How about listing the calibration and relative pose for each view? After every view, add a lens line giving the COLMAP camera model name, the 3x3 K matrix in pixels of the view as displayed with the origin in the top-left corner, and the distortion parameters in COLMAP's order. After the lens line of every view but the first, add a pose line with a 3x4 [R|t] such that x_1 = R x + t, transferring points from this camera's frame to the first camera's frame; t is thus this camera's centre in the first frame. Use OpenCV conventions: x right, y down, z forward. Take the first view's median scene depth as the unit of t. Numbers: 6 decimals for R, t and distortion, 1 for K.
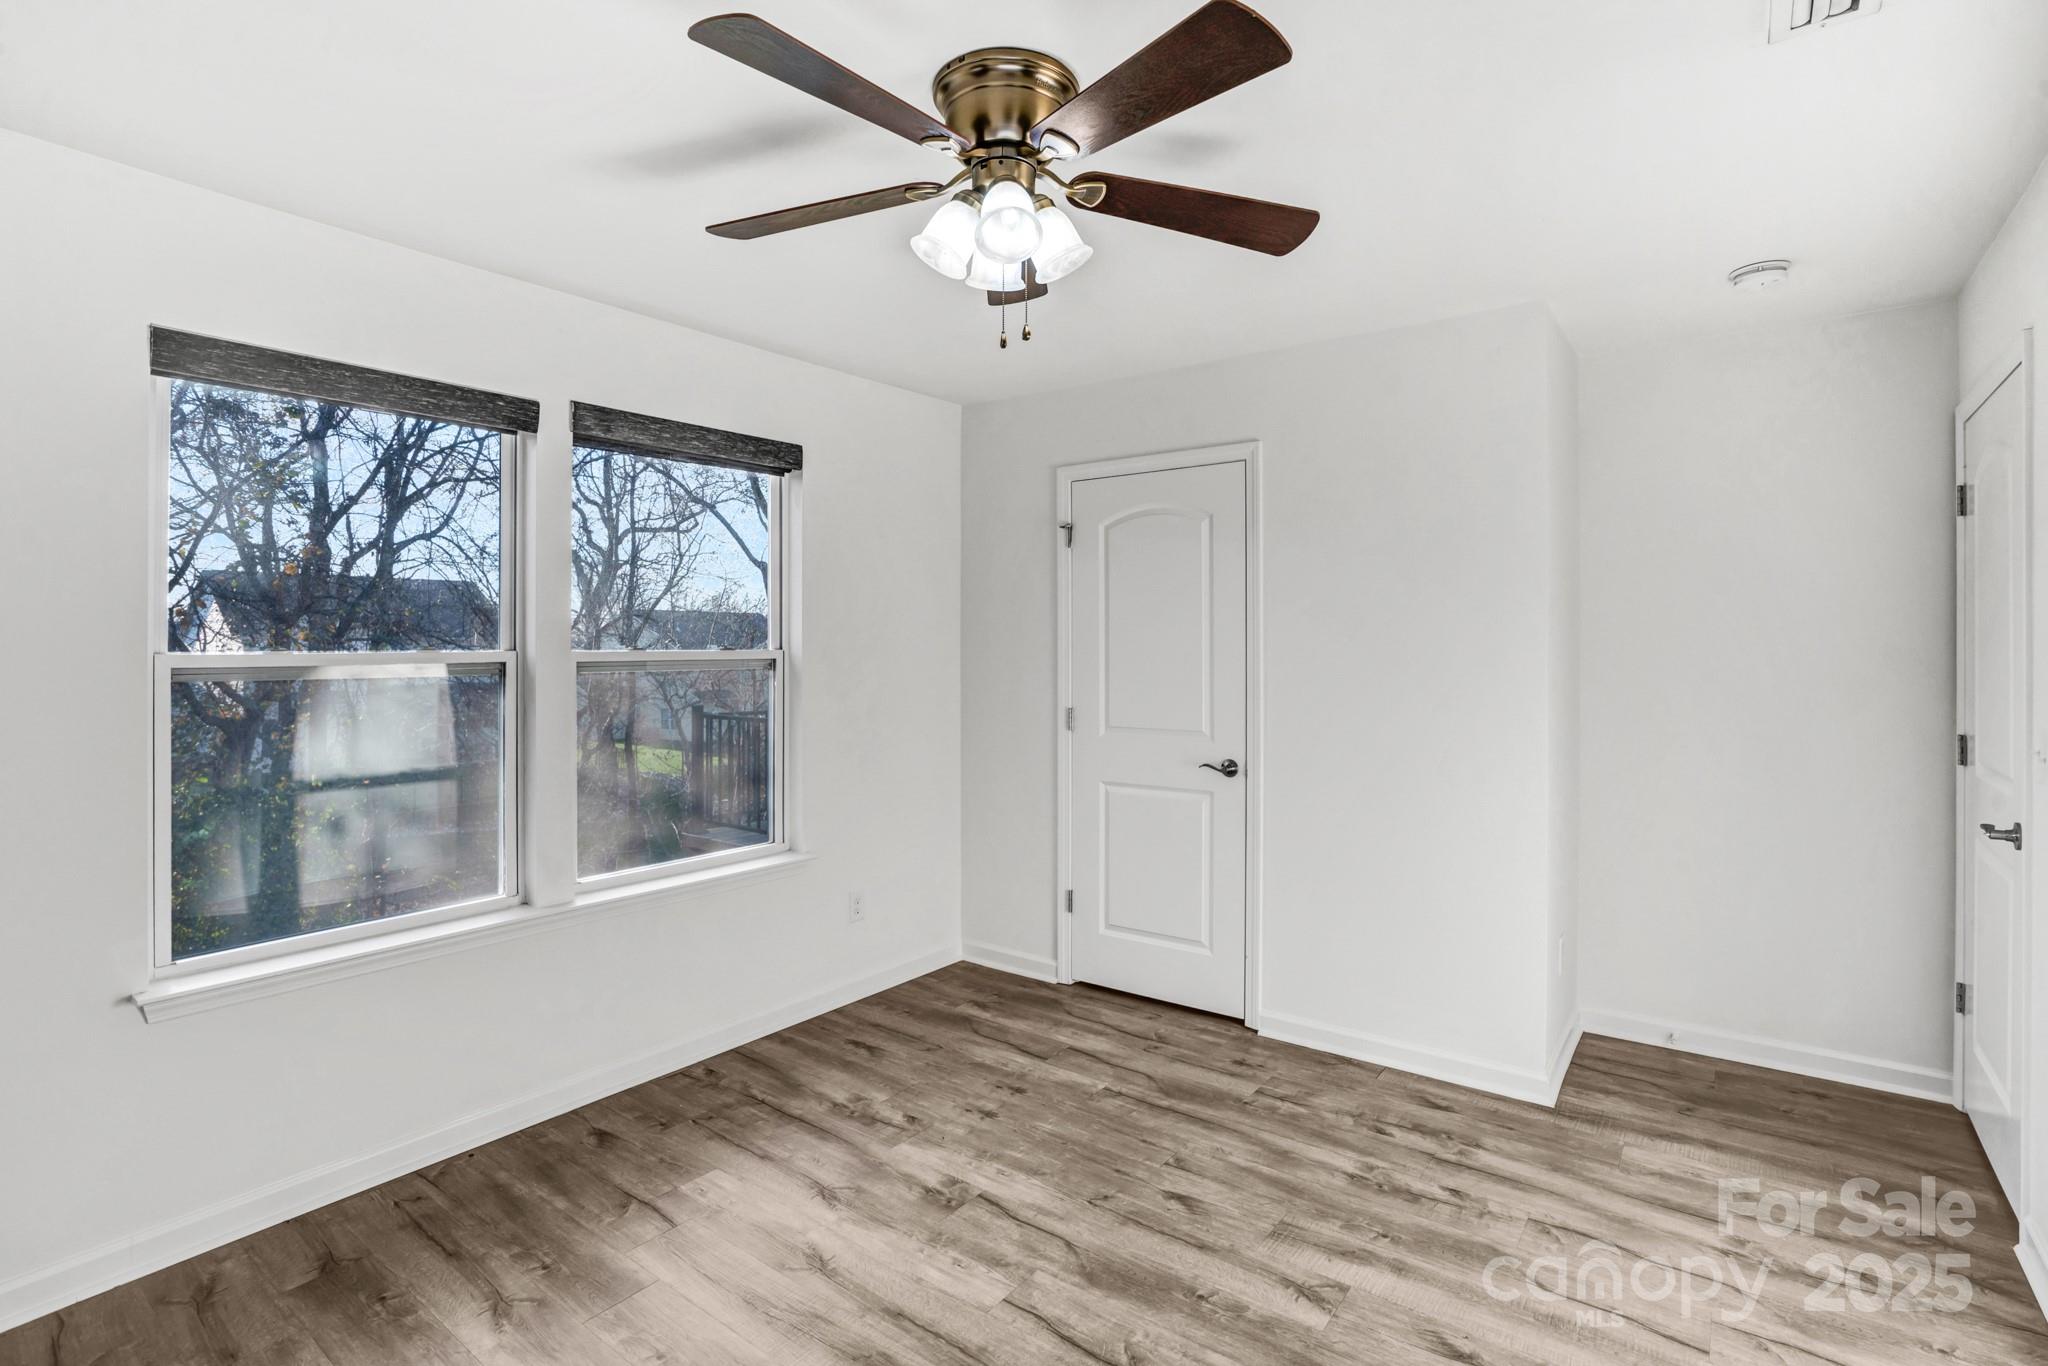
lens RADIAL K [[957.6, 0, 1012.1], [0, 957.6, 671.1], [0, 0, 1]] dist [-0.065637, 0.022101]
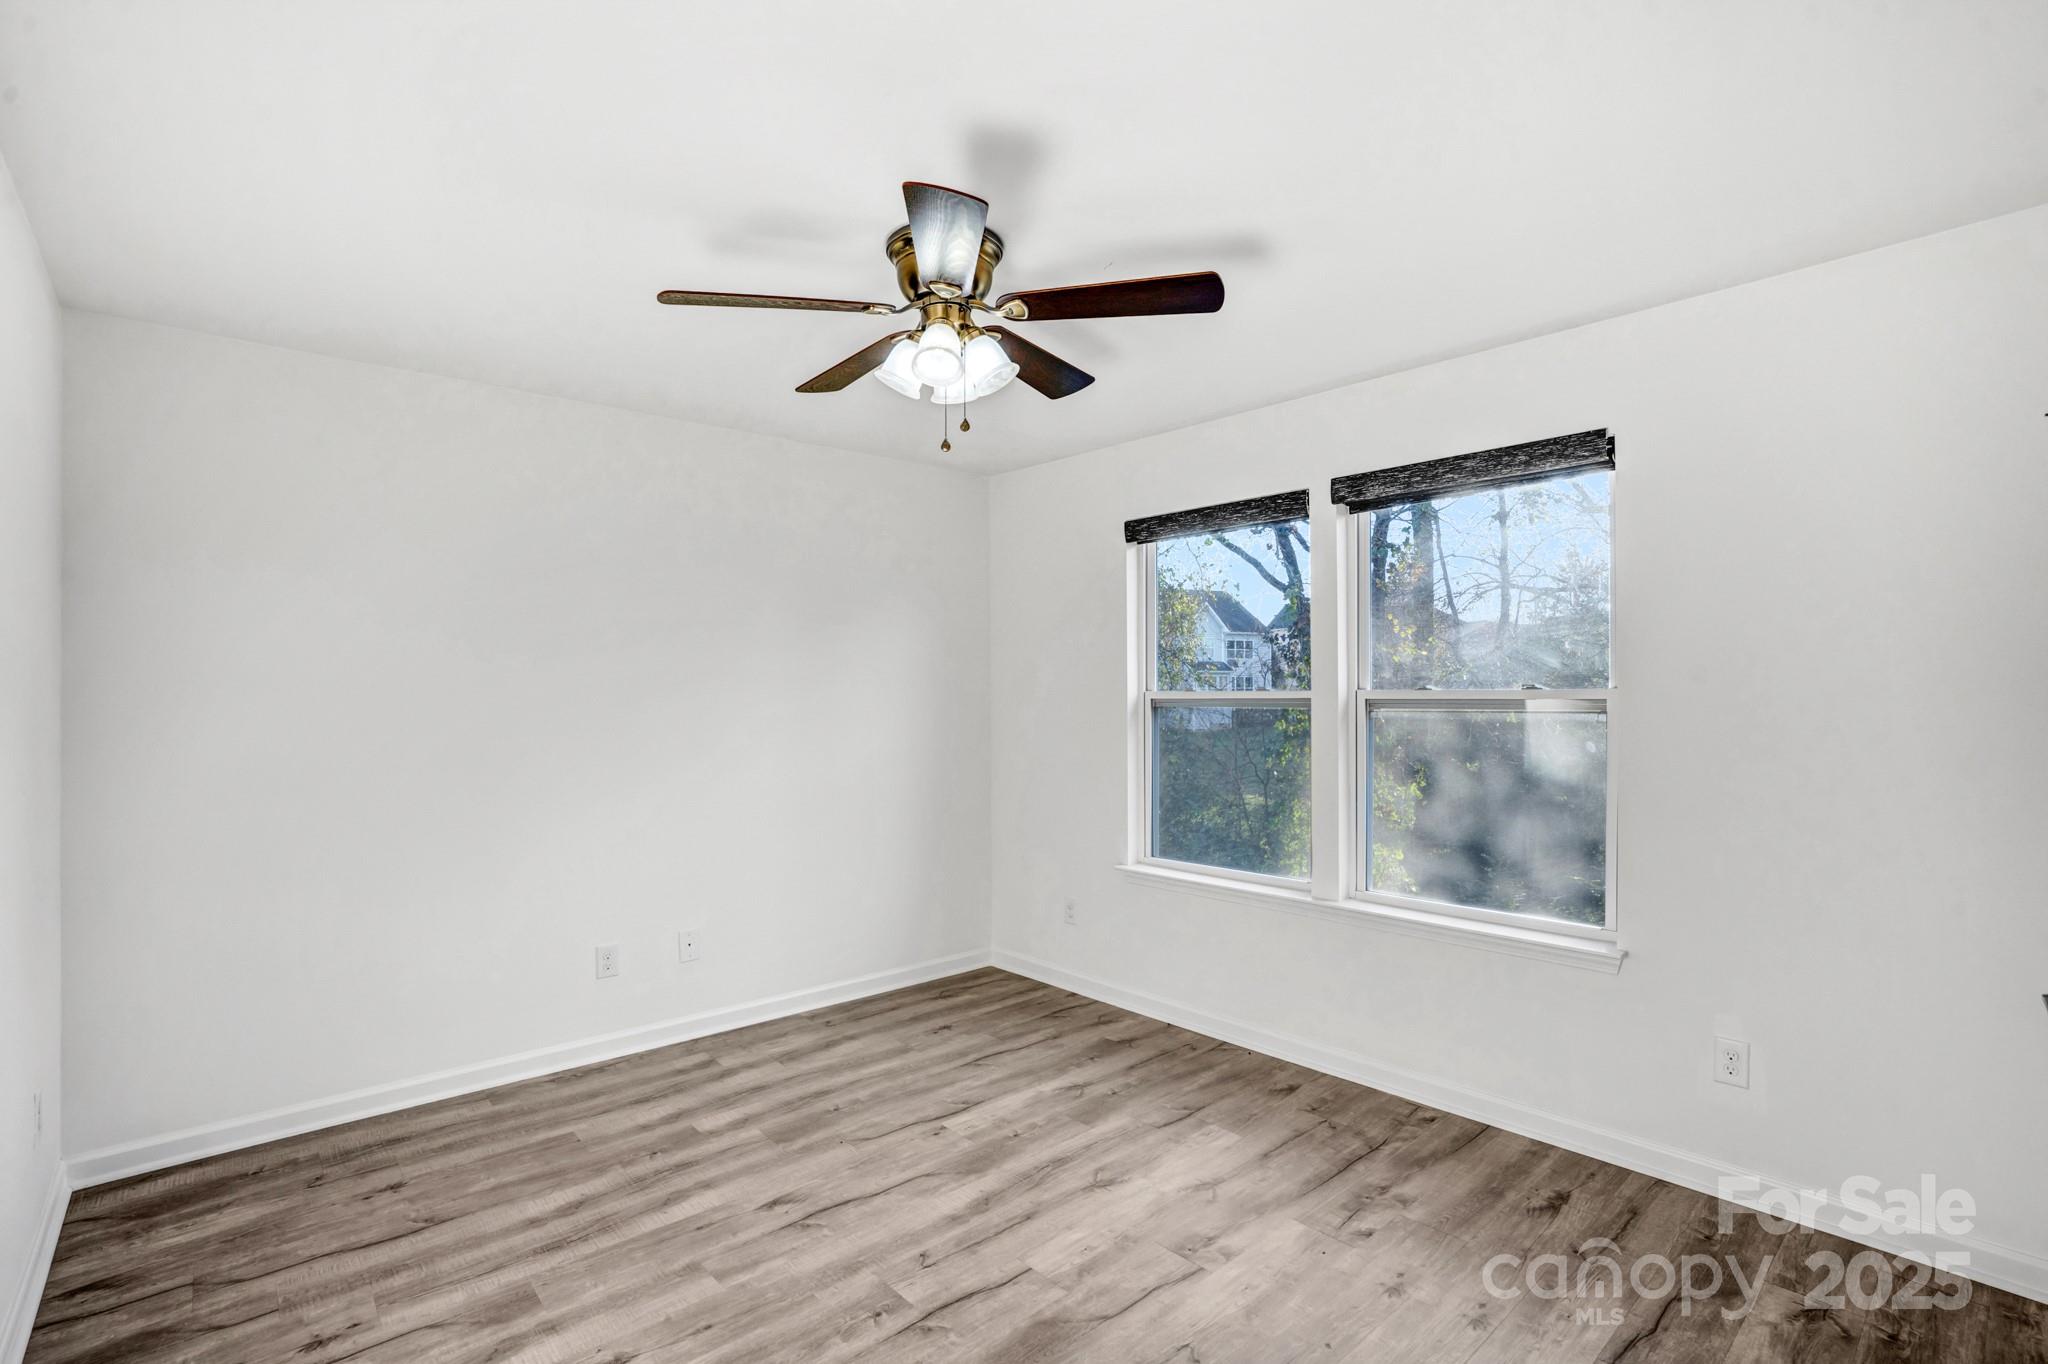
lens RADIAL K [[944.2, 0, 1045.5], [0, 944.2, 688.7], [0, 0, 1]] dist [-0.002344, -0.028251]
pose [[-0.156393, 0.003522, -0.987689, 0.827193], [-0.019331, 0.999791, 0.006626, -0.022577], [0.987506, 0.020129, -0.156292, 0.887711]]
